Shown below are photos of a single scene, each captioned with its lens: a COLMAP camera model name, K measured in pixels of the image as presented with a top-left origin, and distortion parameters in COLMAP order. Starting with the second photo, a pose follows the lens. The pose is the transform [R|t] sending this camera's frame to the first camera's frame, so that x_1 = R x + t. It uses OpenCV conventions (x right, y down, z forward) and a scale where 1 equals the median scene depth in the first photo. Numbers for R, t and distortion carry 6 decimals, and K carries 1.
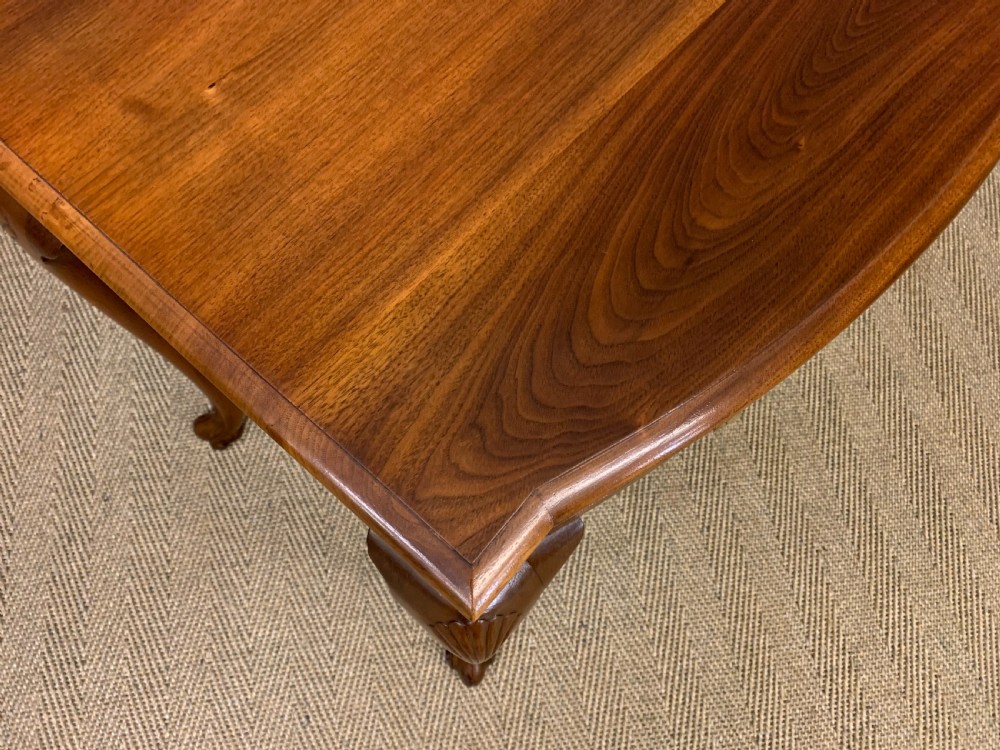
lens RADIAL K [[758.2, 0, 488.9], [0, 758.2, 346.0], [0, 0, 1]] dist [-0.011794, 0.024164]
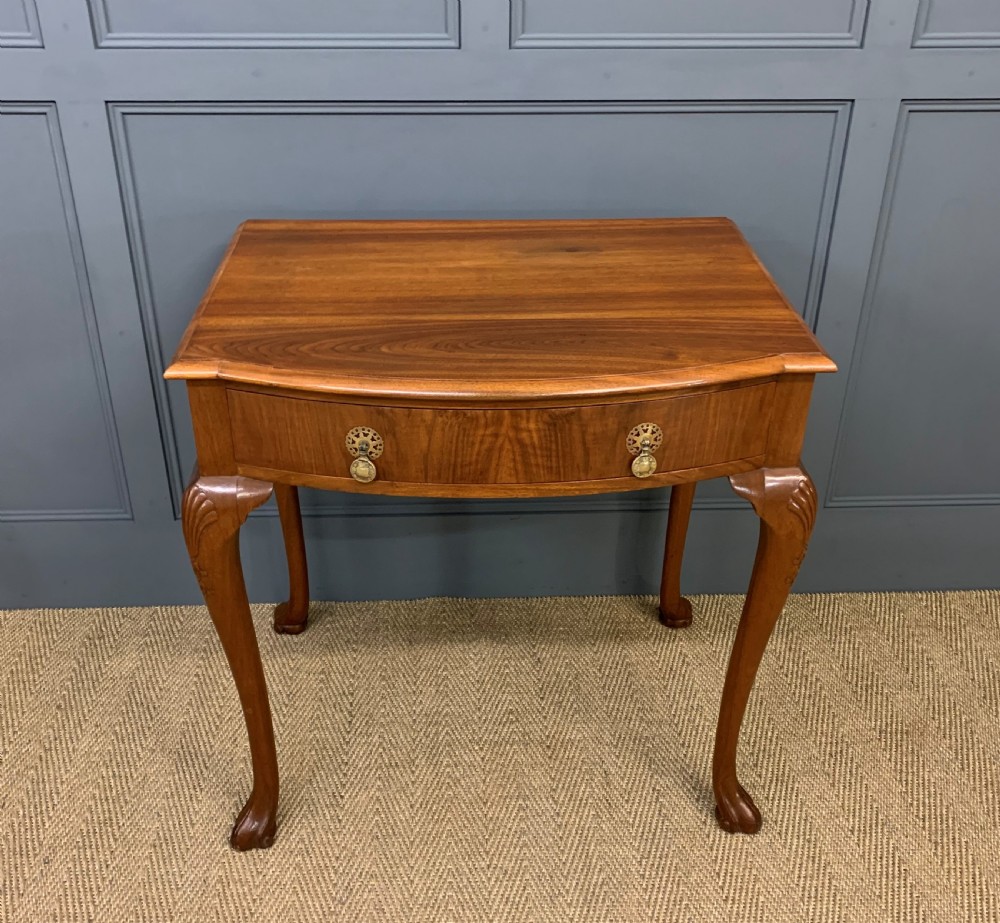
lens RADIAL K [[1089.4, 0, 498.7], [0, 1089.4, 469.4], [0, 0, 1]] dist [0.008869, 0.000000]
pose [[0.994156, 0.031456, -0.103270, 0.208967], [-0.086441, 0.805009, -0.586931, 0.567016], [0.064671, 0.592428, 0.803024, -0.404153]]
